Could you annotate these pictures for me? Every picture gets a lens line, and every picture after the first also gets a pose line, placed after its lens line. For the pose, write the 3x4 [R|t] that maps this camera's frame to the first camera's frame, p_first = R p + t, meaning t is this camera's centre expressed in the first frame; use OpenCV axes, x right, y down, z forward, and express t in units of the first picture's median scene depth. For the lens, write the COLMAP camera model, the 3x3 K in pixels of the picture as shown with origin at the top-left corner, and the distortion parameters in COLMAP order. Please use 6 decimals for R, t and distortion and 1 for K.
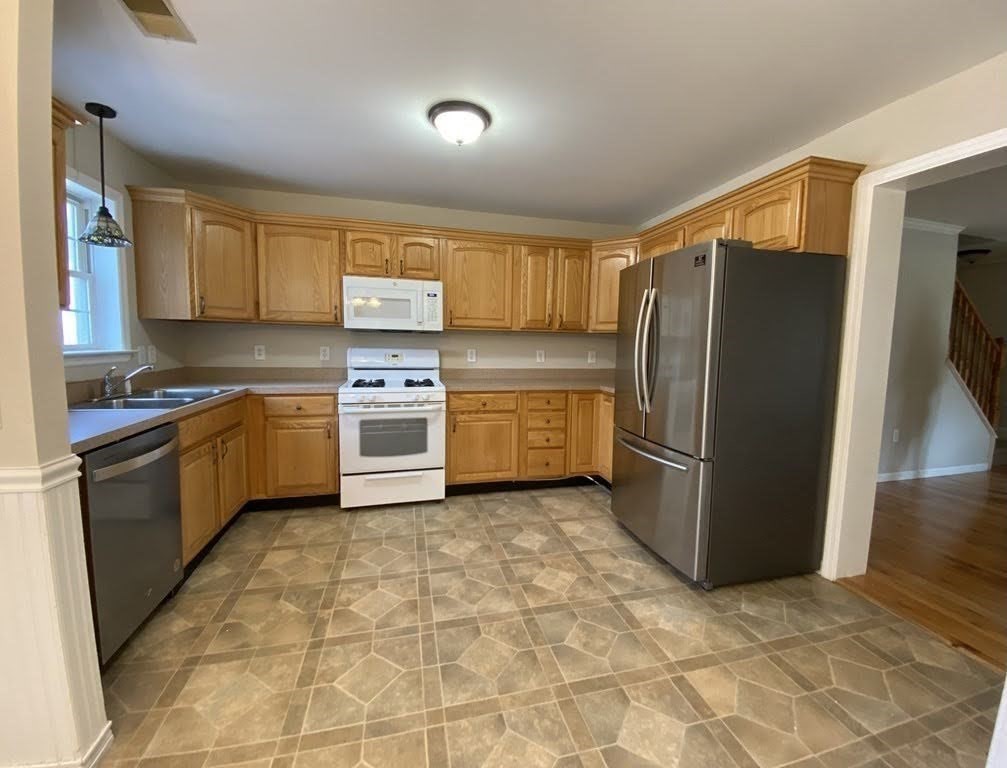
lens RADIAL K [[417.8, 0, 512.5], [0, 417.8, 380.1], [0, 0, 1]] dist [-0.020660, -0.000841]
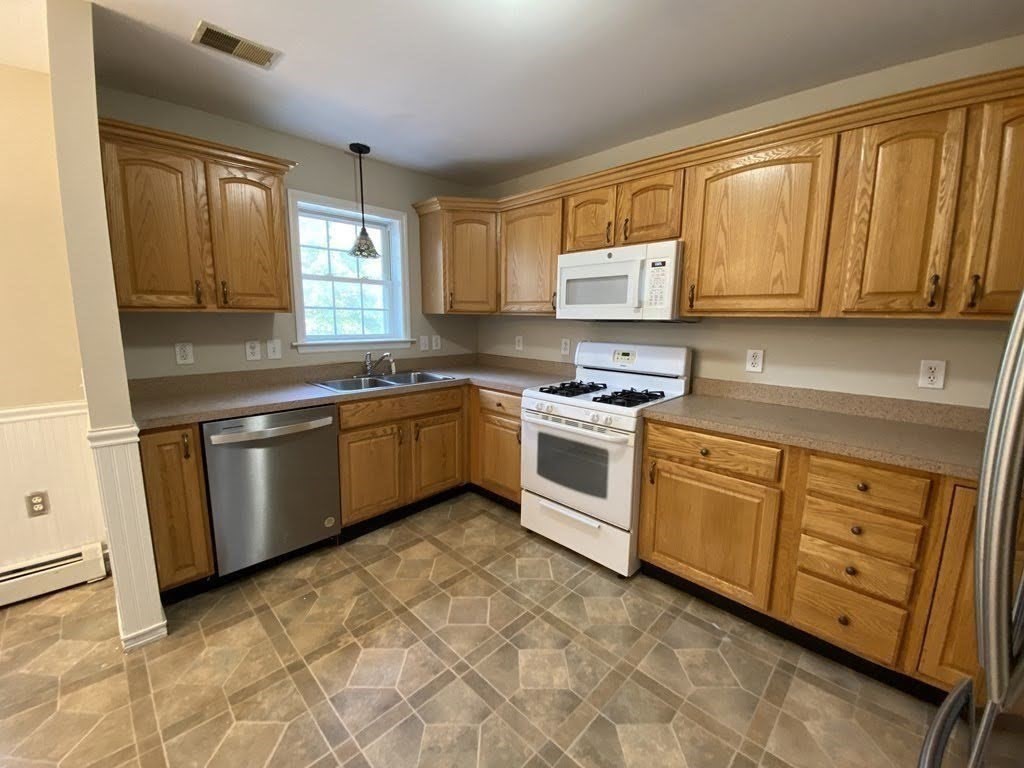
lens RADIAL K [[413.4, 0, 506.1], [0, 413.4, 379.0], [0, 0, 1]] dist [0.002849, -0.006499]
pose [[0.499511, 0.115066, -0.858632, 0.282588], [-0.076316, 0.993131, 0.088693, -0.073822], [0.862940, 0.021225, 0.504861, 0.526725]]
